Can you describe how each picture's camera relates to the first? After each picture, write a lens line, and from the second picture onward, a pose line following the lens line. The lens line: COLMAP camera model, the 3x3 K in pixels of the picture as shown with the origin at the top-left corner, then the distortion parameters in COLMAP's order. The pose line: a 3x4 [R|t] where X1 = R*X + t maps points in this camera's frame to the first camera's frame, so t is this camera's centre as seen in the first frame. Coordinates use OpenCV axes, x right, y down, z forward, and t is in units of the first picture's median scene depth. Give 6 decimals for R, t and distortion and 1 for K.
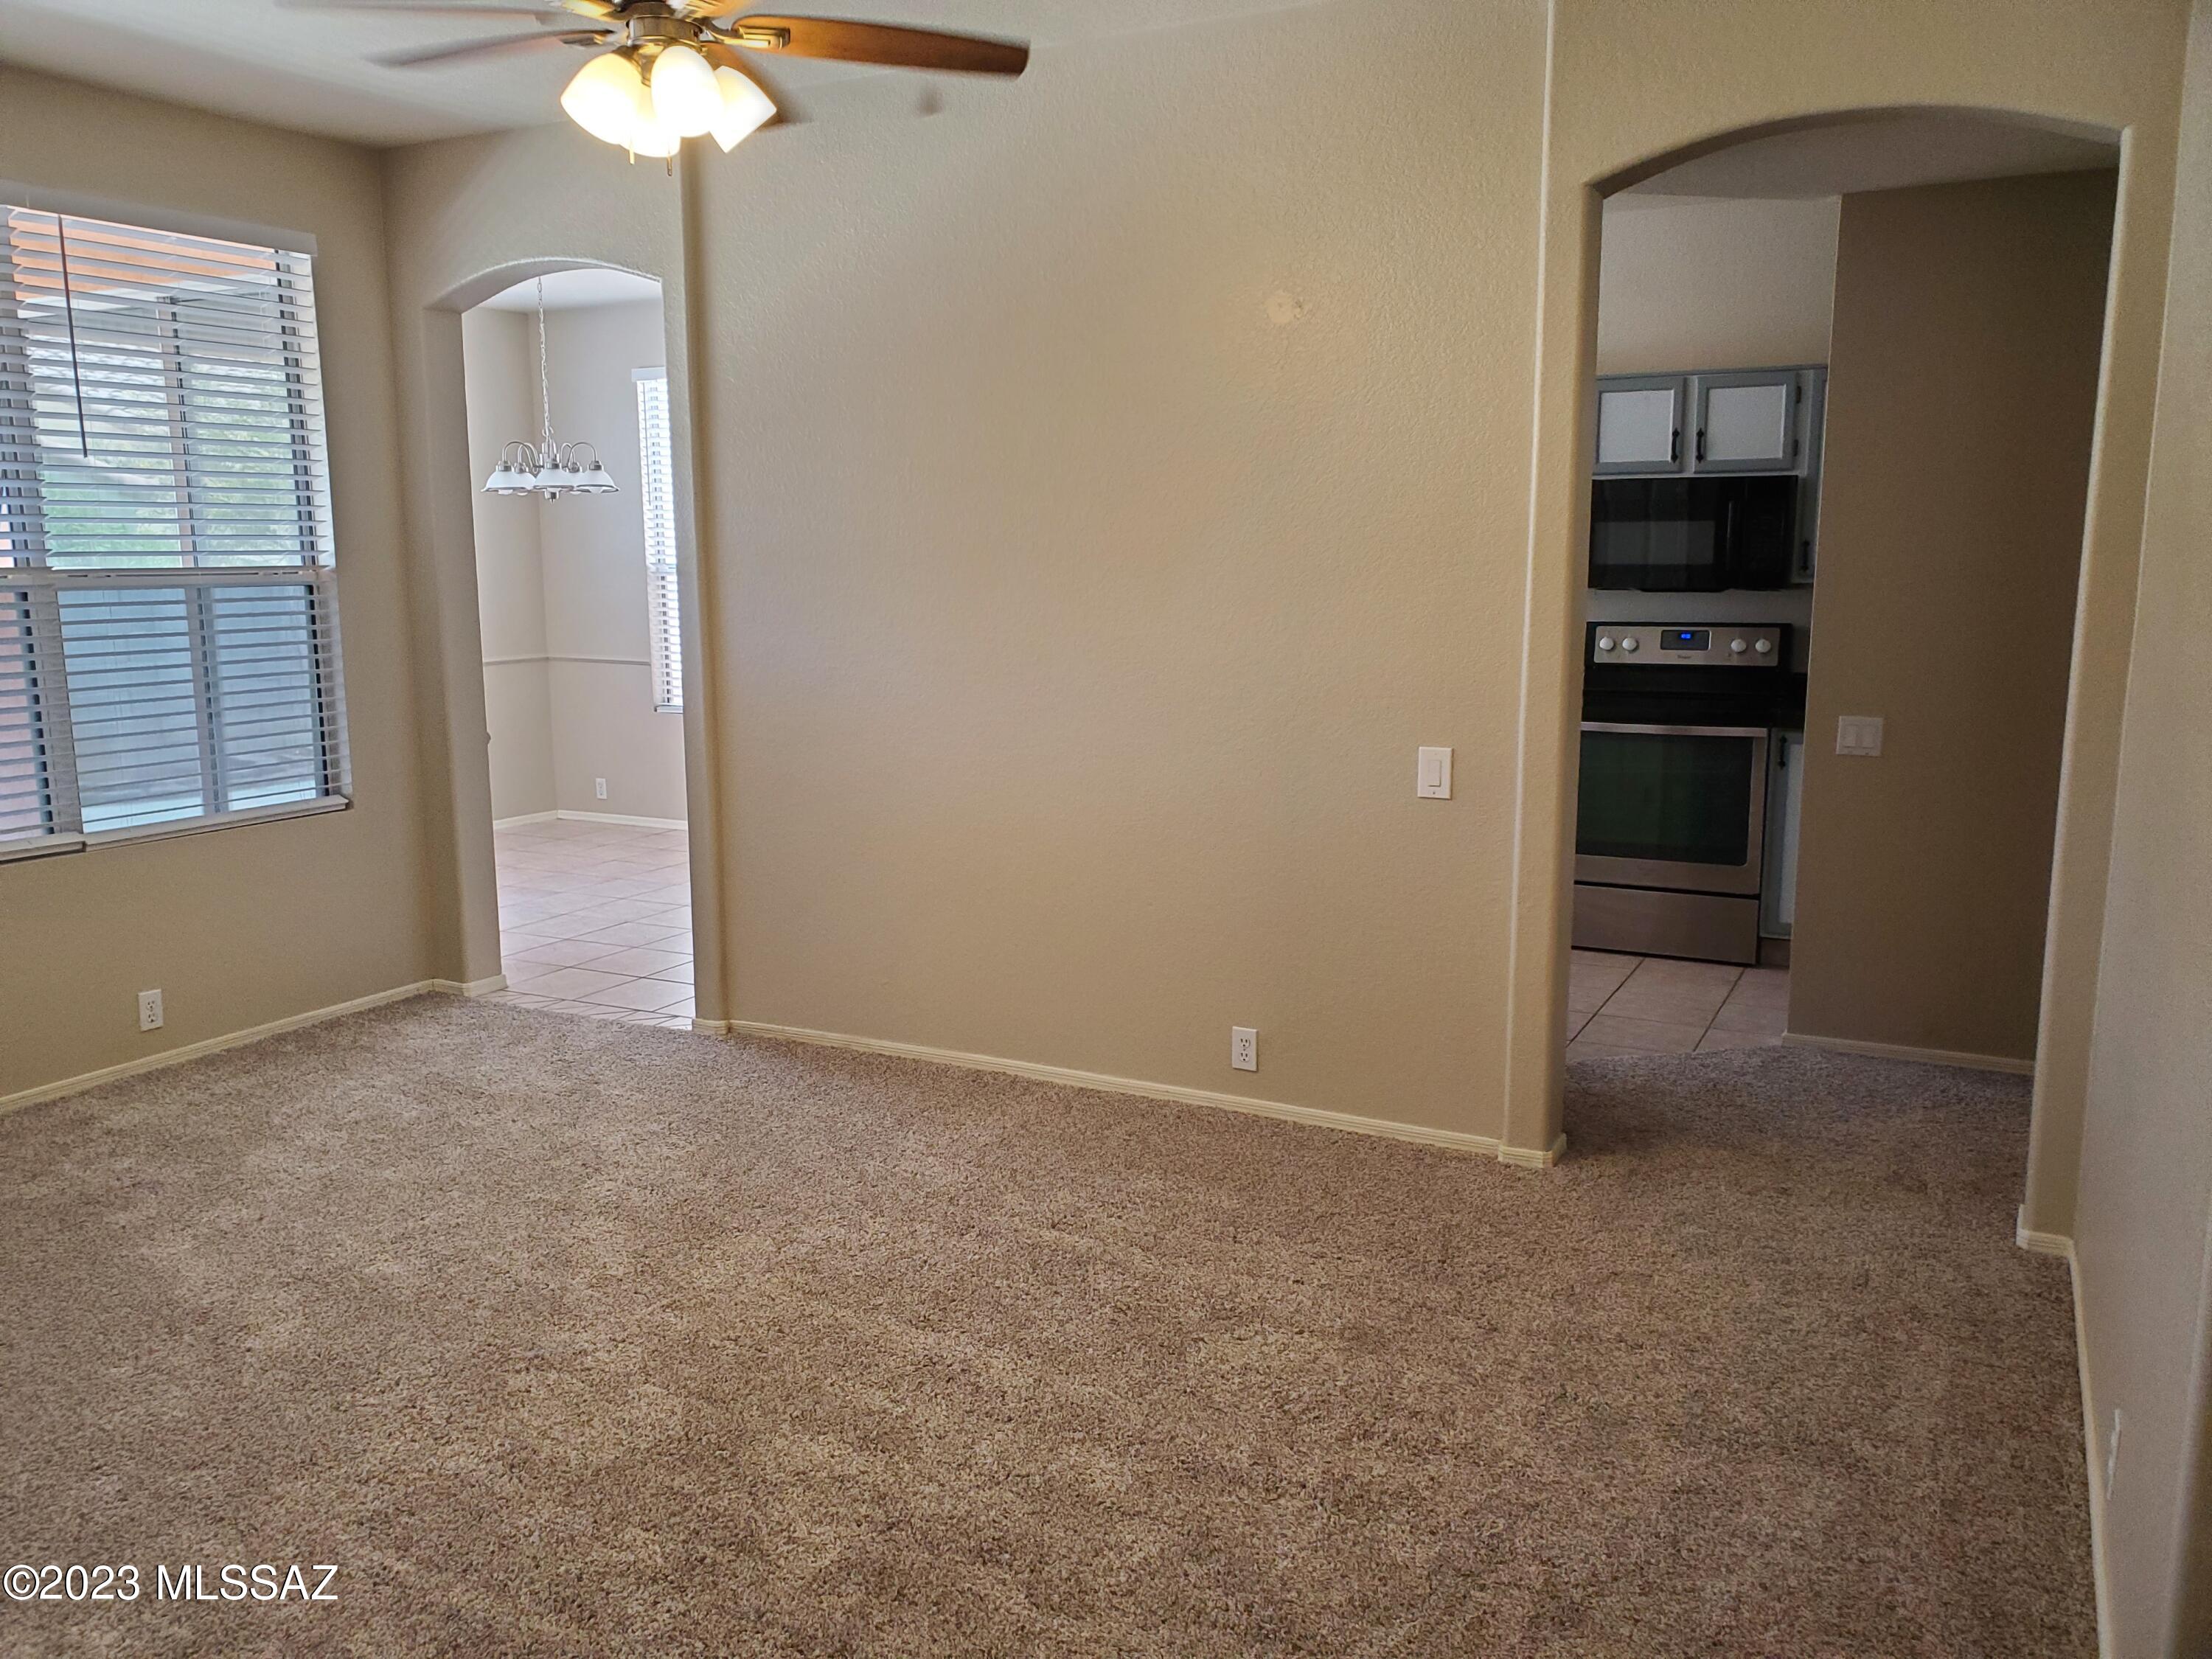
lens RADIAL K [[1732.5, 0, 1106.0], [0, 1732.5, 829.5], [0, 0, 1]] dist [0.026812, 0.001188]
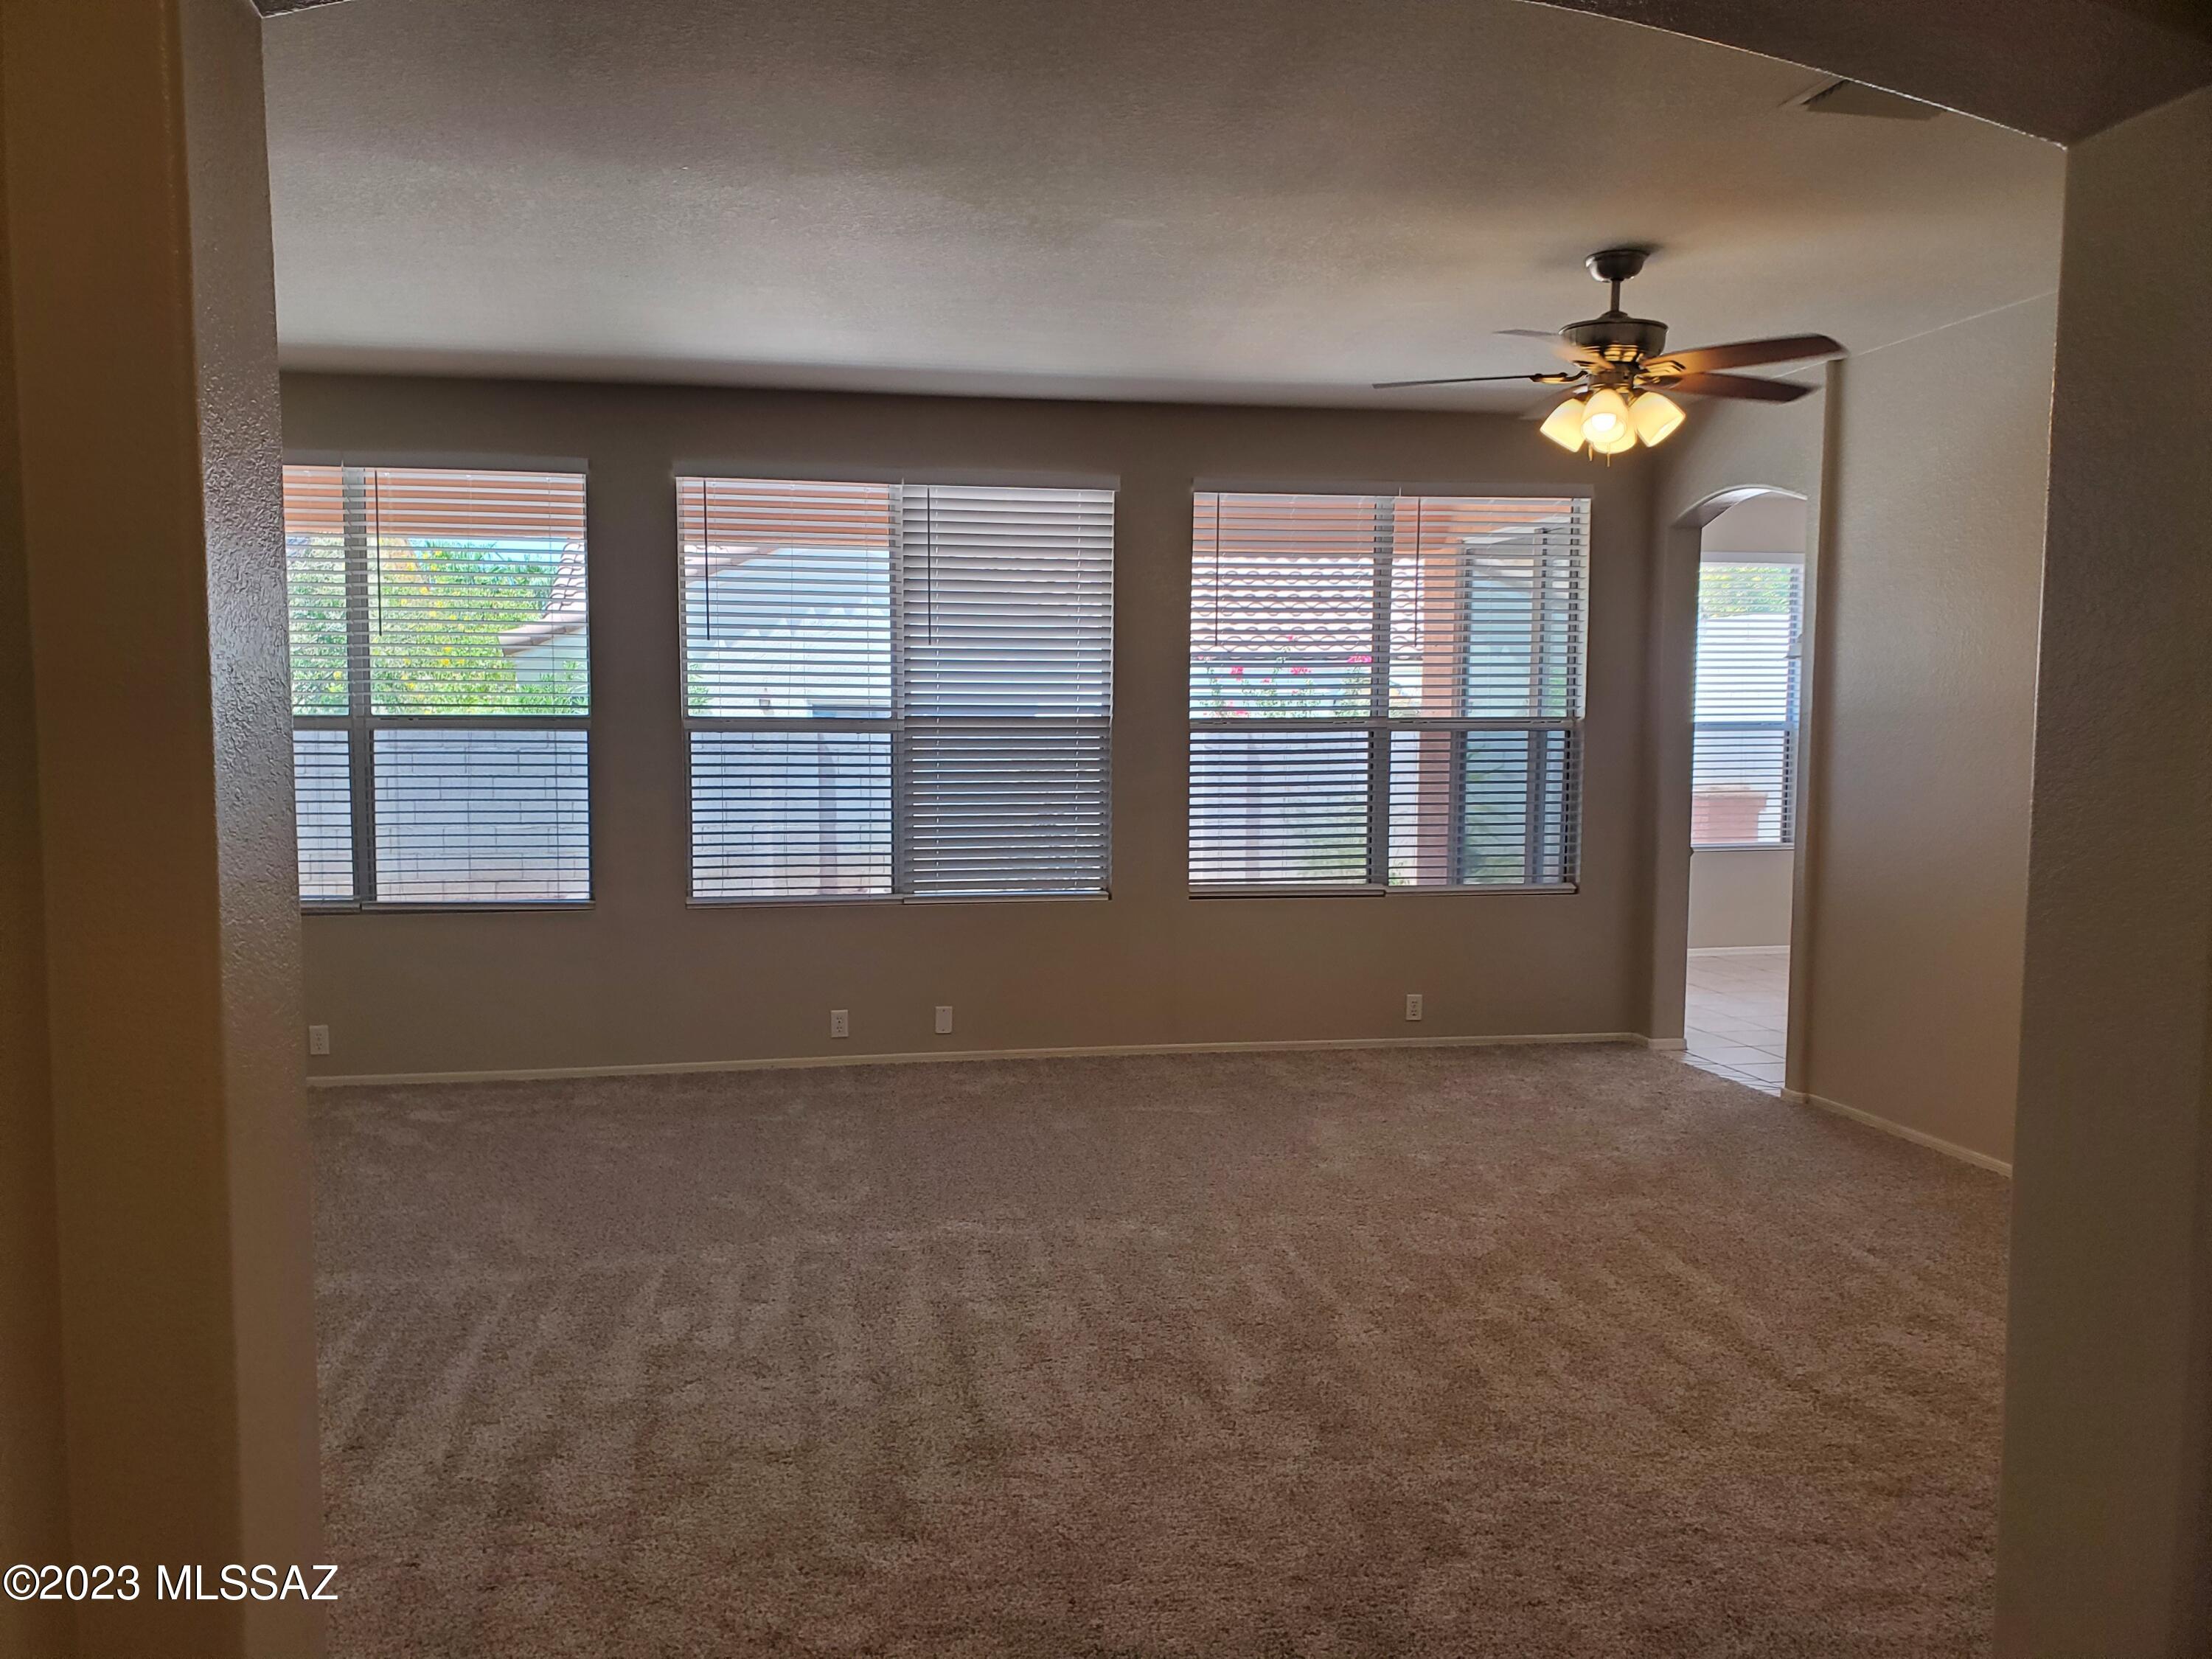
lens RADIAL K [[1732.5, 0, 1106.0], [0, 1732.5, 829.5], [0, 0, 1]] dist [0.026812, 0.001188]
pose [[0.647031, 0.062381, -0.759907, 0.427842], [-0.128855, 0.991258, -0.028342, 0.029382], [0.751496, 0.116256, 0.649413, -0.198781]]
